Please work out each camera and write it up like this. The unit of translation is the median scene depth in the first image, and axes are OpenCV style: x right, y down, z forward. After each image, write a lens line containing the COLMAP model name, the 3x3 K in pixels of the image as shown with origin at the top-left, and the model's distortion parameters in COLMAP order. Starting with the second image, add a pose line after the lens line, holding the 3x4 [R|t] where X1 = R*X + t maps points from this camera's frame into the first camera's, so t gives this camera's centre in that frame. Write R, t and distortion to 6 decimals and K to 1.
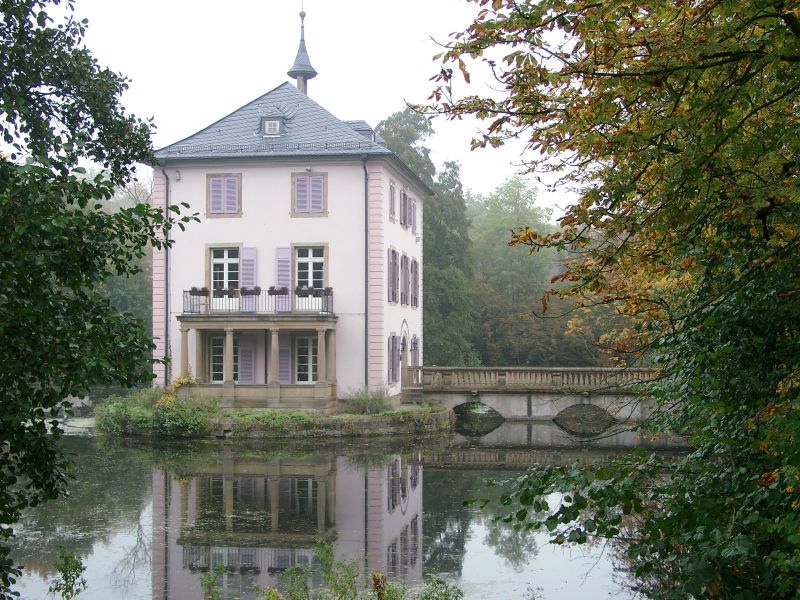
lens RADIAL K [[1187.3, 0, 397.5], [0, 1187.3, 297.7], [0, 0, 1]] dist [0.041774, 0.000000]
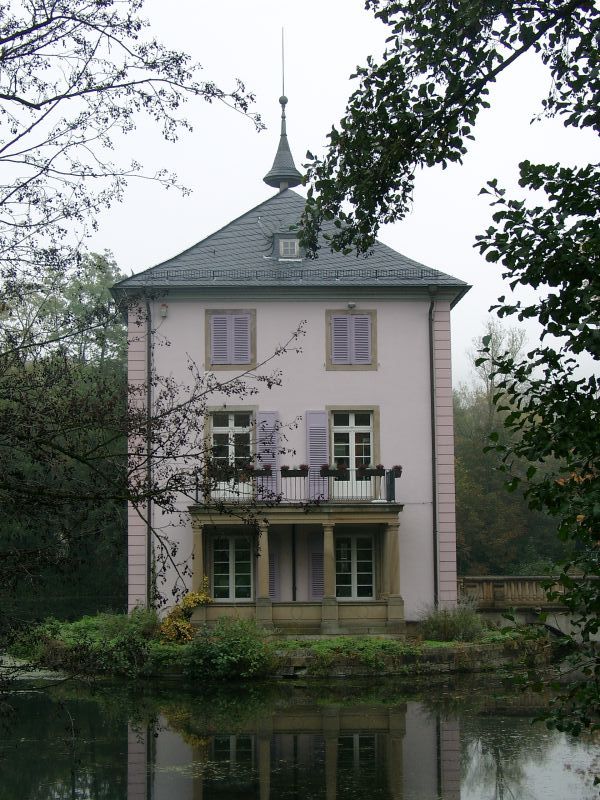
lens RADIAL K [[1517.5, 0, 298.2], [0, 1517.5, 403.4], [0, 0, 1]] dist [0.094798, 0.000000]
pose [[0.981420, 0.009225, 0.191652, -0.285583], [0.002488, 0.998148, -0.060788, 0.008974], [-0.191858, 0.060135, 0.979579, 0.093029]]
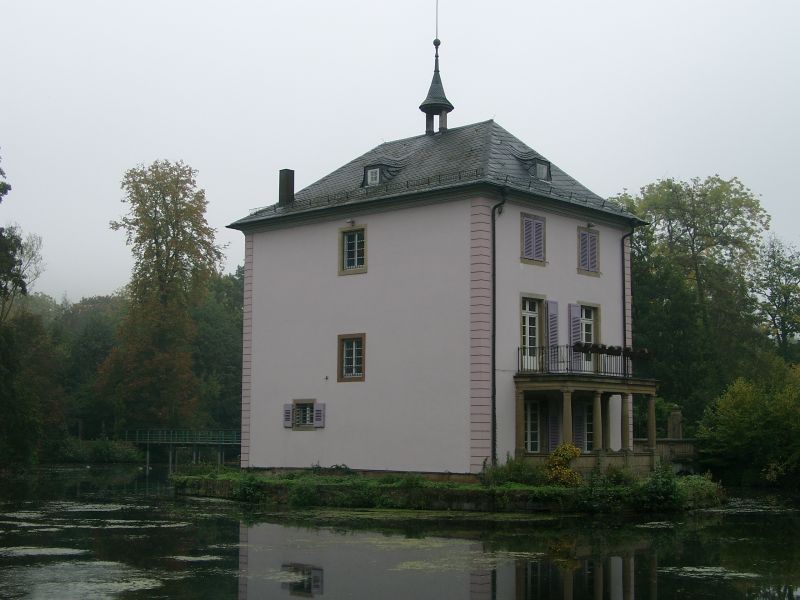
lens RADIAL K [[1248.1, 0, 410.4], [0, 1248.1, 314.9], [0, 0, 1]] dist [0.048983, 0.000000]
pose [[0.540096, 0.088044, 0.836985, -0.977447], [-0.033419, 0.995972, -0.083204, 0.050447], [-0.840940, 0.016967, 0.540863, 0.584380]]
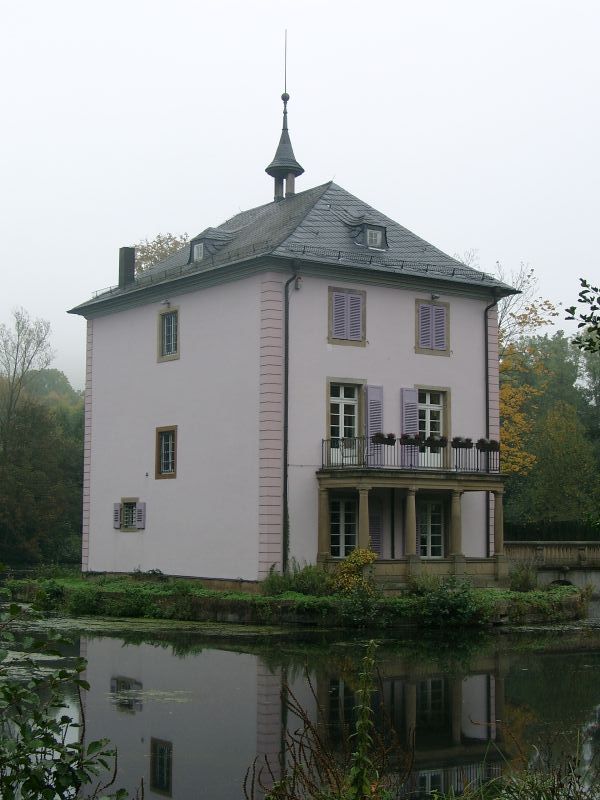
lens RADIAL K [[1416.7, 0, 272.5], [0, 1416.7, 401.7], [0, 0, 1]] dist [0.106849, 0.000000]
pose [[0.726103, 0.071400, 0.683869, -0.822765], [-0.031712, 0.997013, -0.070424, 0.036897], [-0.686854, 0.029448, 0.726198, 0.365802]]
